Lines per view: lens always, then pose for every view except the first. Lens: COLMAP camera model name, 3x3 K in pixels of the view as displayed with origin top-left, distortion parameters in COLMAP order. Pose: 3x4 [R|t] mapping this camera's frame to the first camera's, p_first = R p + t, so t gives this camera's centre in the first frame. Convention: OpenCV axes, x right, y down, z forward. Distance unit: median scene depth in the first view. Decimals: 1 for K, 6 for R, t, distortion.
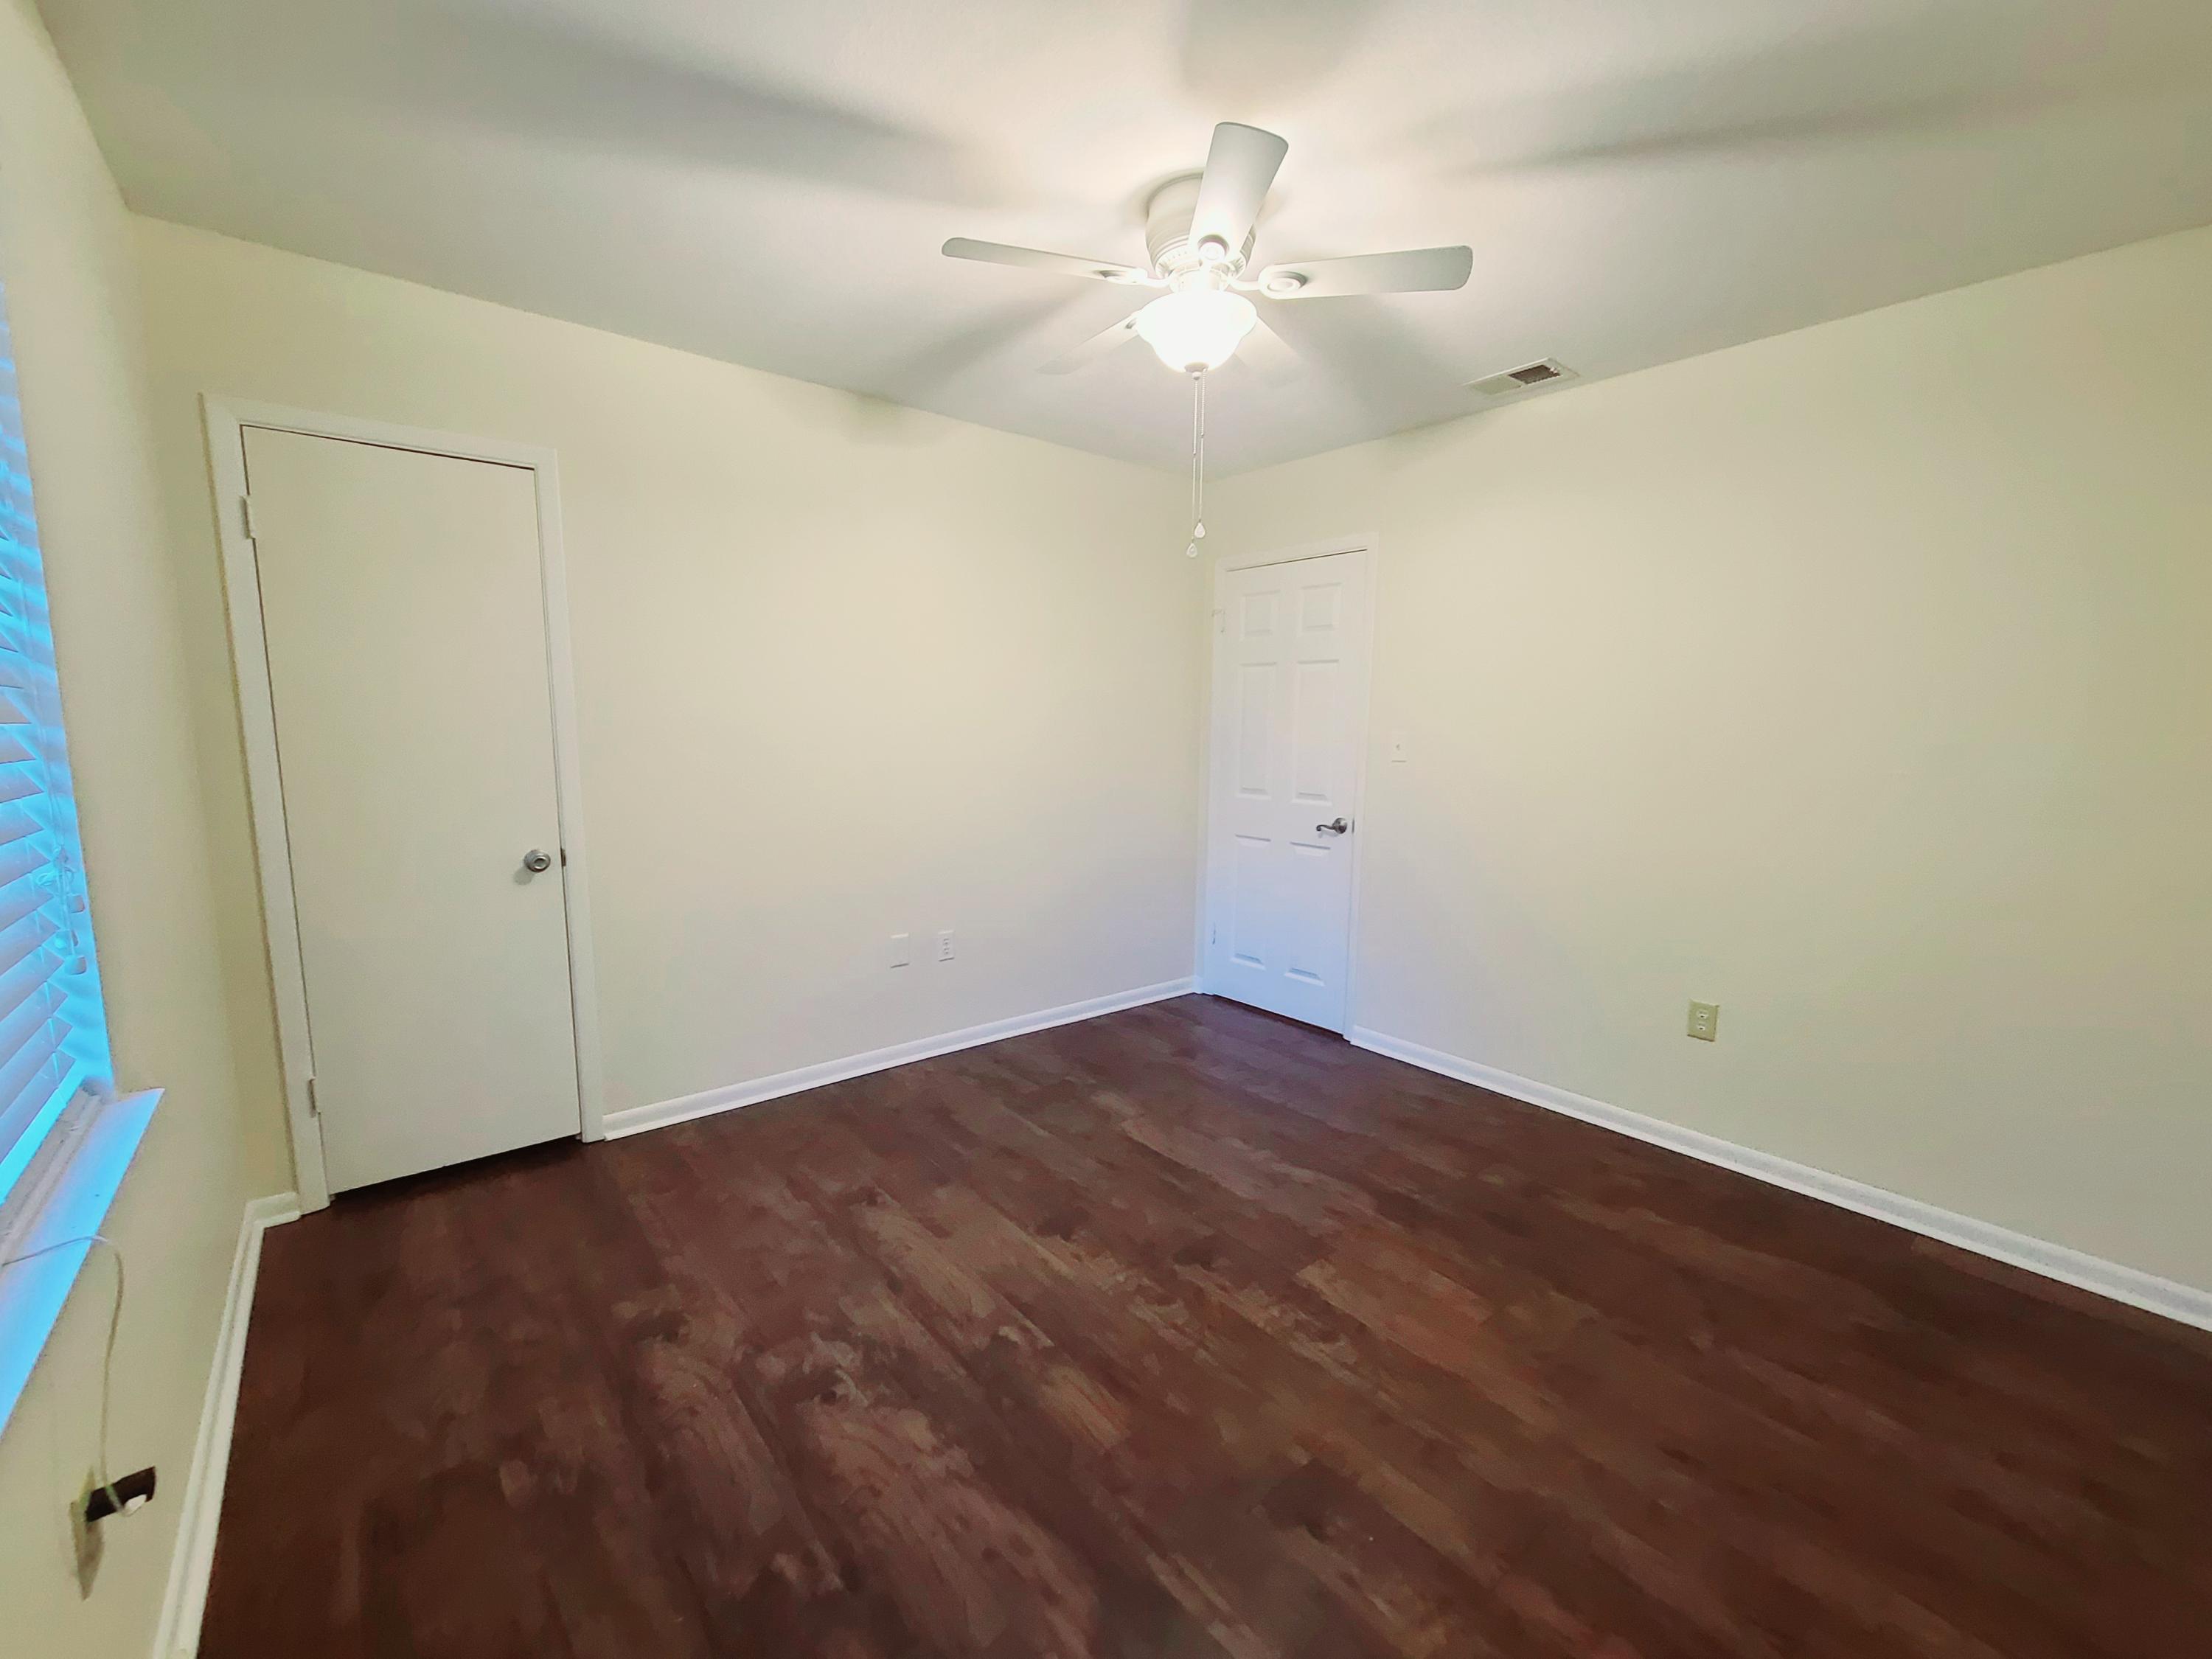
lens RADIAL K [[911.0, 0, 1102.5], [0, 911.0, 839.5], [0, 0, 1]] dist [0.001899, -0.000258]
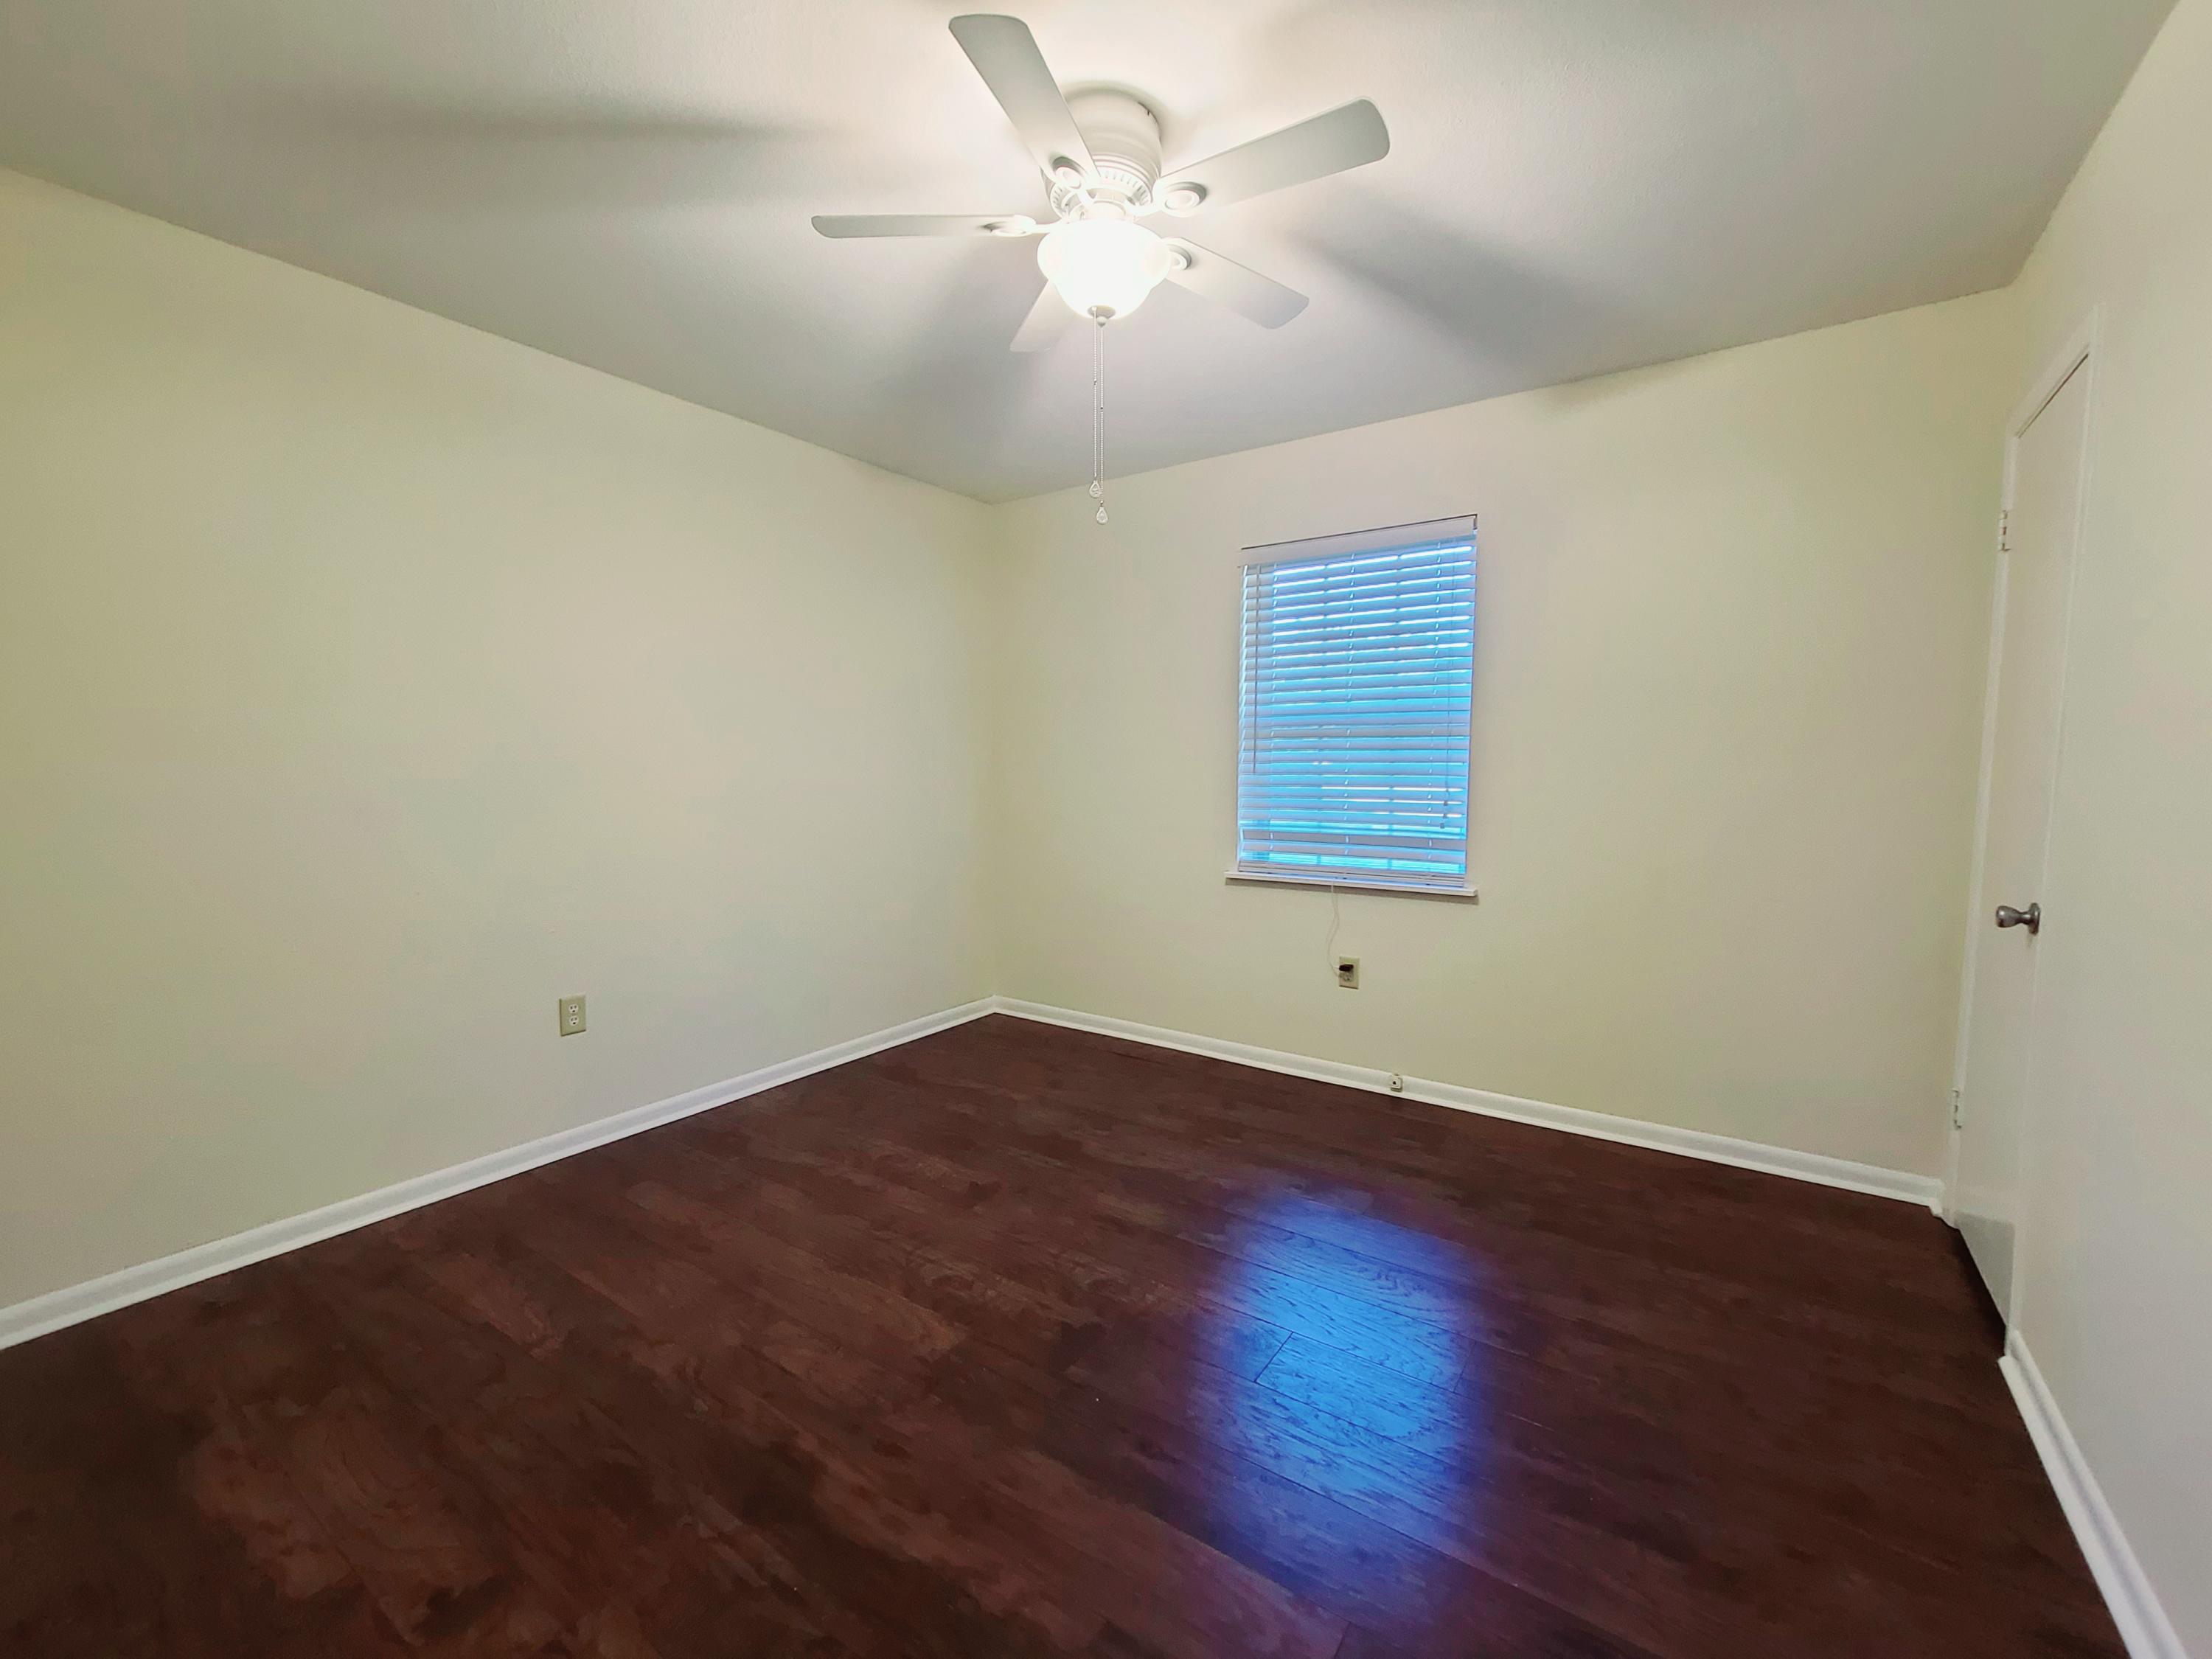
lens RADIAL K [[911.0, 0, 1102.5], [0, 911.0, 839.5], [0, 0, 1]] dist [0.001899, -0.000258]
pose [[-0.961477, 0.011741, -0.274633, 0.337755], [-0.047424, 0.977021, 0.207798, -0.189751], [0.270762, 0.212817, -0.938827, 1.854062]]
